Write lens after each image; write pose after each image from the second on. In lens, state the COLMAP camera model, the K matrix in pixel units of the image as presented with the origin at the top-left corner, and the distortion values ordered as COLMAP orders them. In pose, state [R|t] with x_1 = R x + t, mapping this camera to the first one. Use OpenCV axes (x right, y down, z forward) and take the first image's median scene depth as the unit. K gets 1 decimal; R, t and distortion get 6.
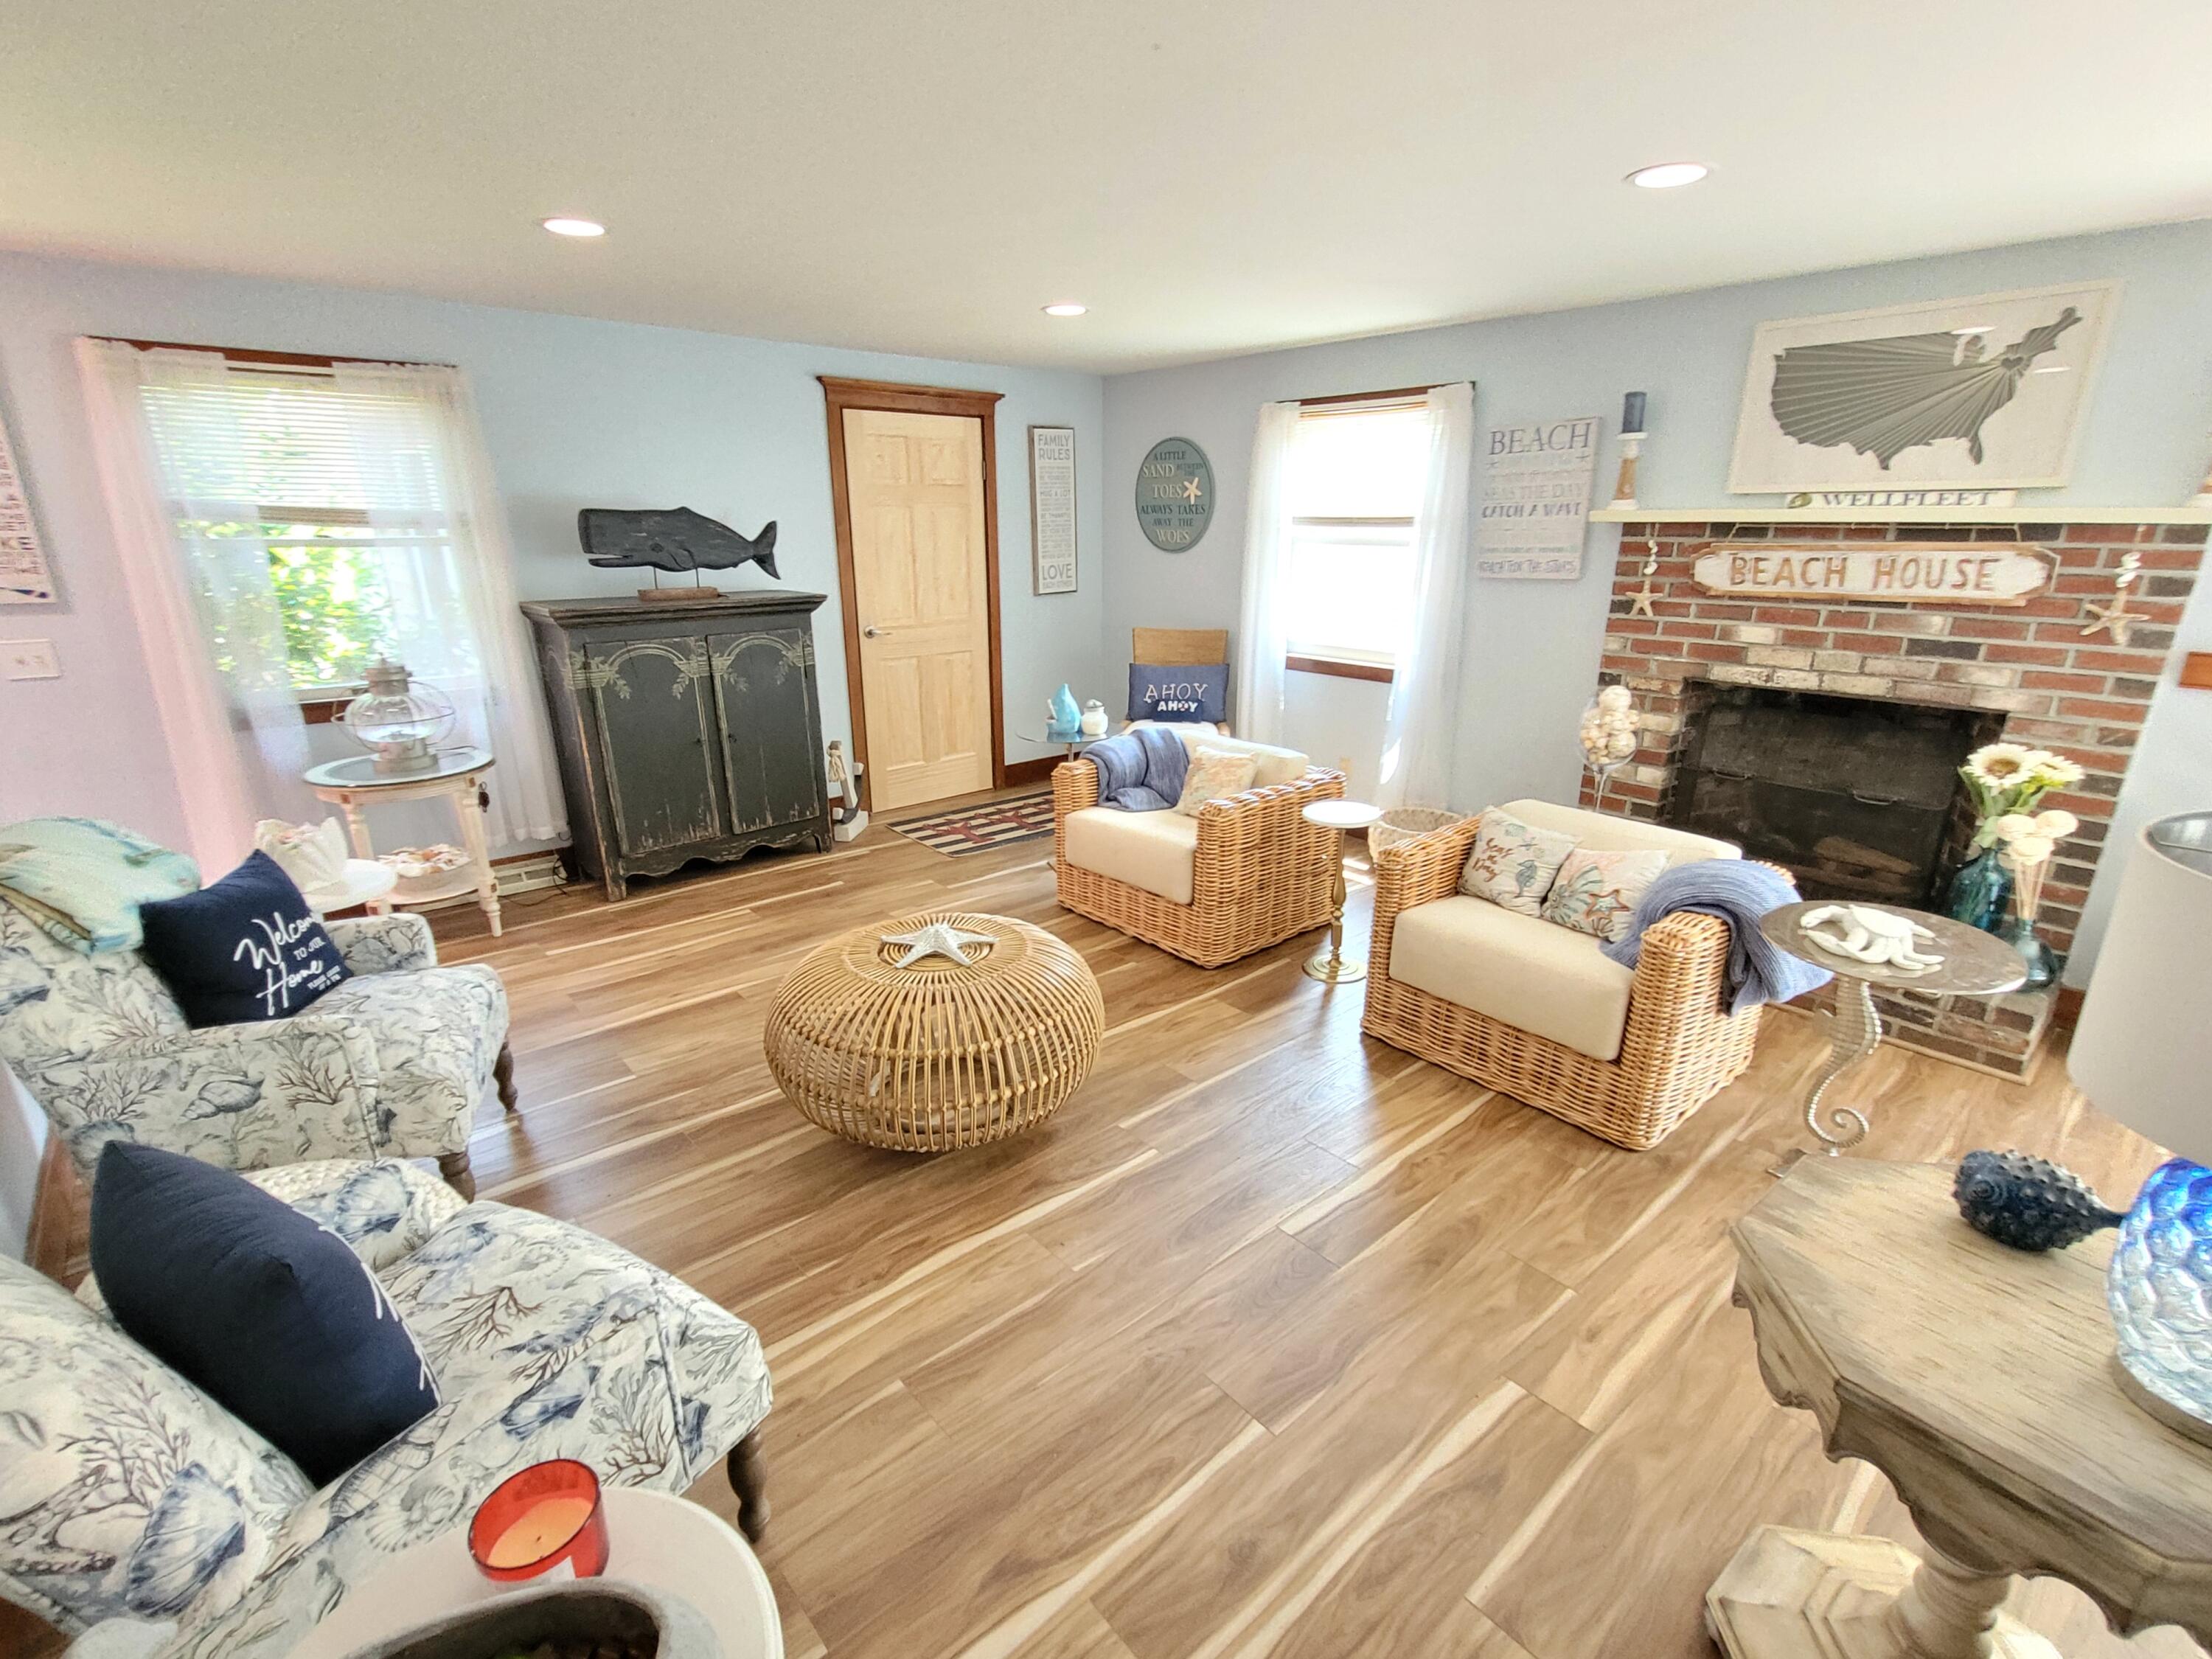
lens RADIAL K [[1016.4, 0, 1124.1], [0, 1016.4, 847.9], [0, 0, 1]] dist [0.014292, -0.004308]
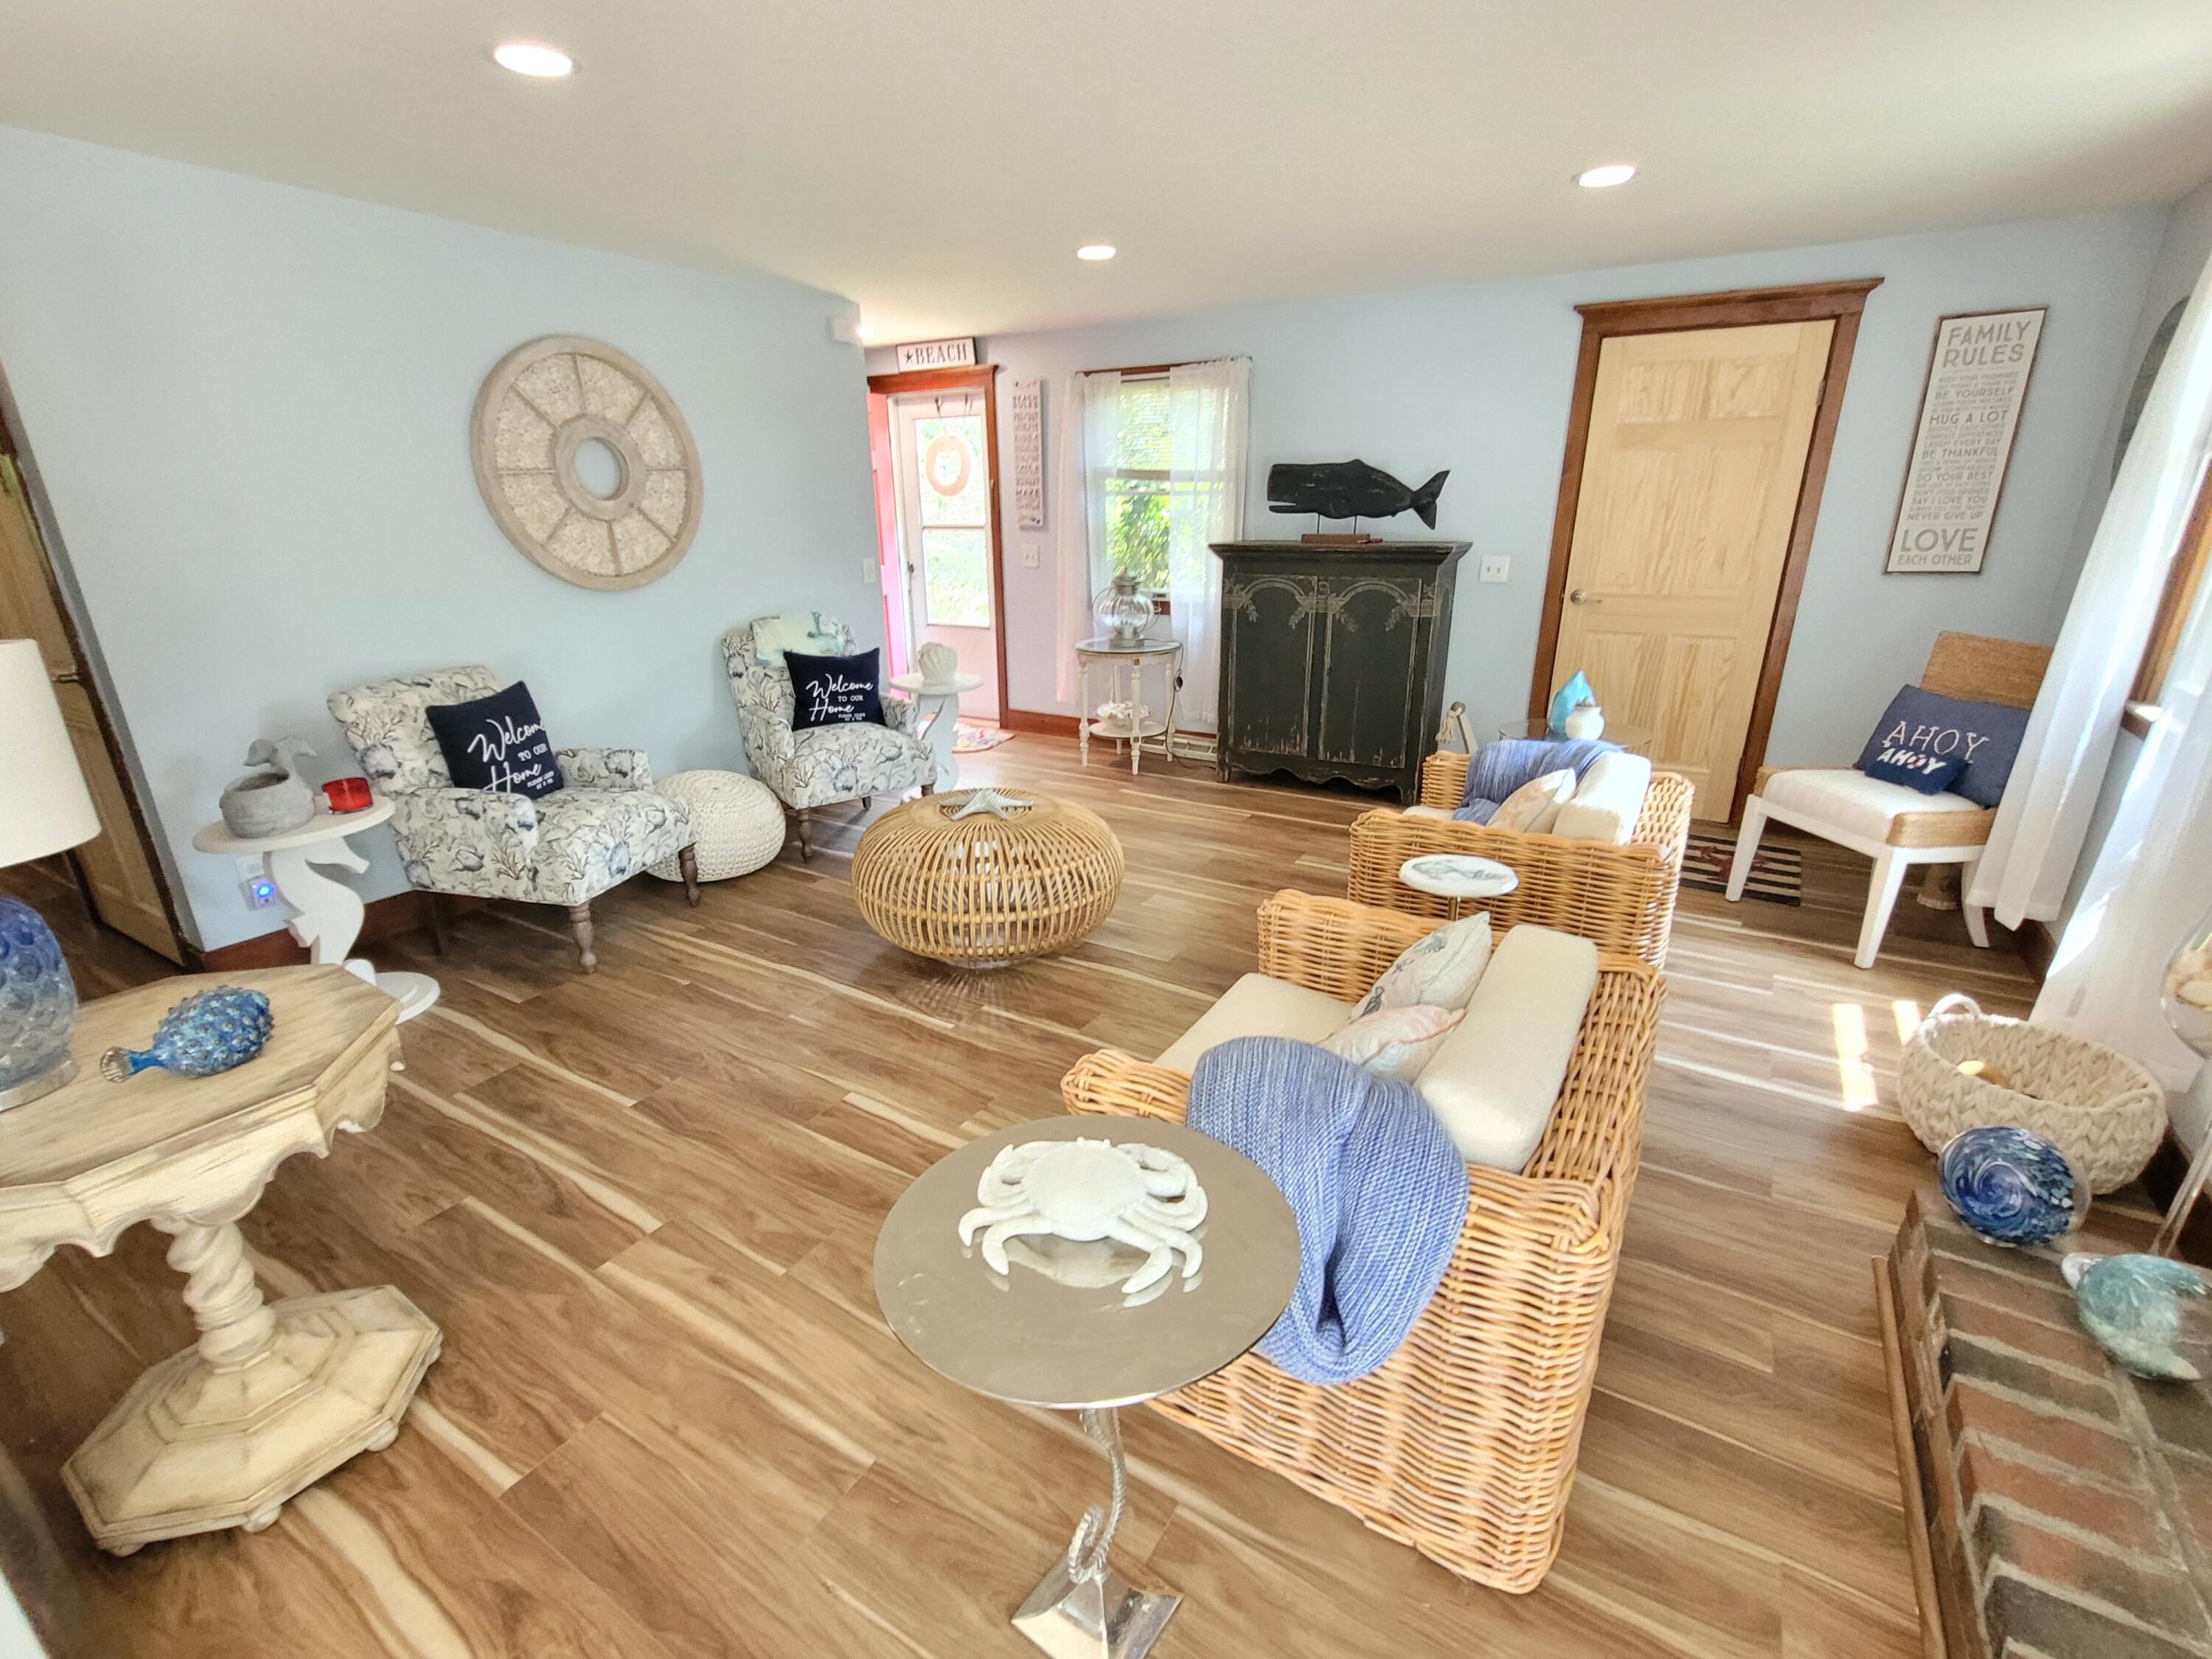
lens RADIAL K [[1016.4, 0, 1082.0], [0, 1016.4, 851.3], [0, 0, 1]] dist [0.014292, -0.004308]
pose [[0.282838, 0.312901, -0.906695, 0.816569], [-0.289319, 0.929096, 0.230380, -0.142860], [0.914493, 0.197163, 0.353312, 0.557033]]
